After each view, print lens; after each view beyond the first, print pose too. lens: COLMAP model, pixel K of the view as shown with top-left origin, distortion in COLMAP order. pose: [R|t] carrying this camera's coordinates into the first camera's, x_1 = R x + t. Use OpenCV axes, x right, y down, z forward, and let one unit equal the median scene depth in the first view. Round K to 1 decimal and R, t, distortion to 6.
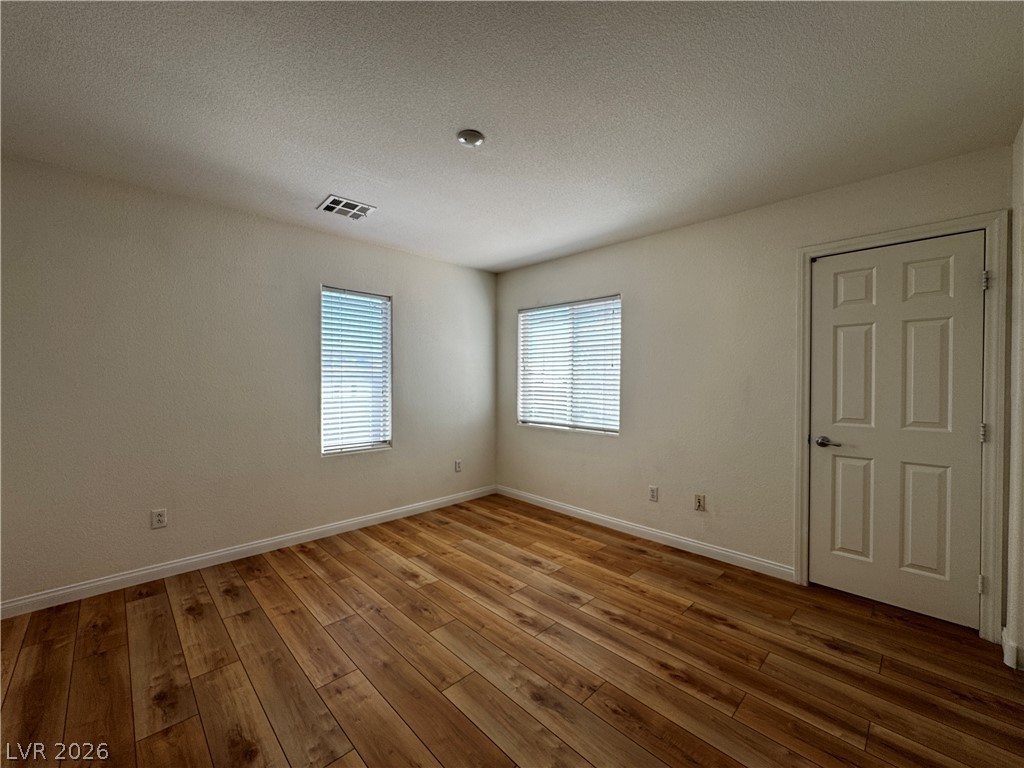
lens RADIAL K [[410.9, 0, 511.0], [0, 410.9, 384.6], [0, 0, 1]] dist [-0.002785, -0.000337]
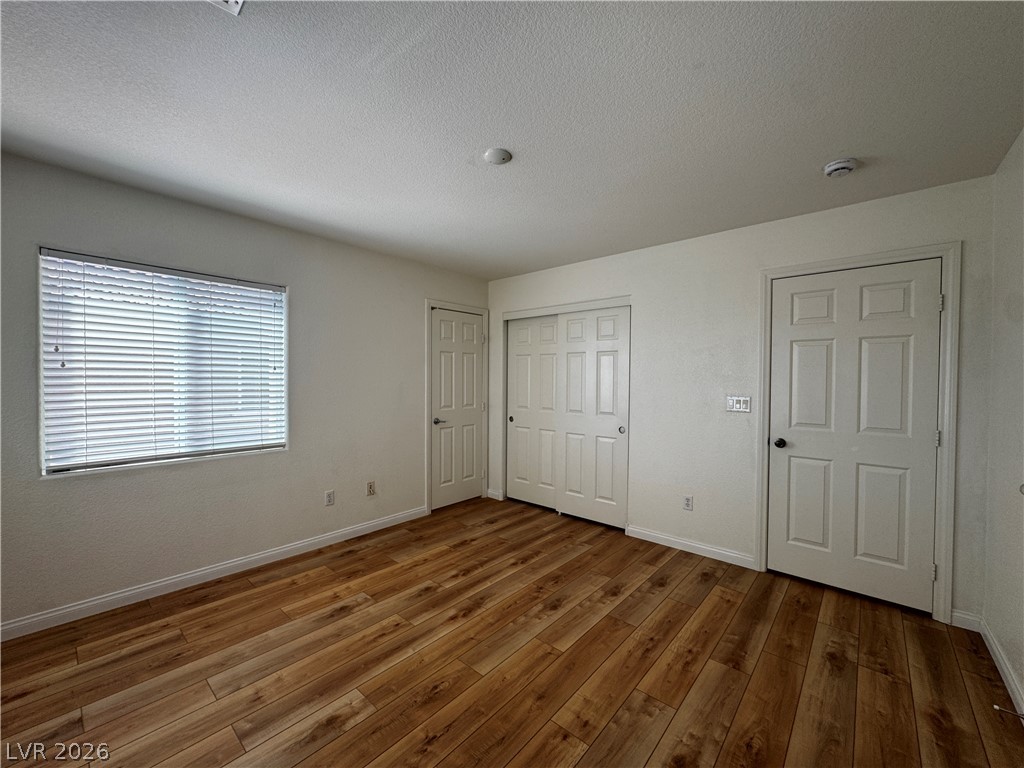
lens RADIAL K [[410.9, 0, 511.0], [0, 410.9, 384.6], [0, 0, 1]] dist [-0.002785, -0.000337]
pose [[-0.075419, -0.021051, 0.996930, -0.892031], [0.006117, 0.999749, 0.021574, -0.040004], [-0.997133, 0.007725, -0.075271, 0.825262]]
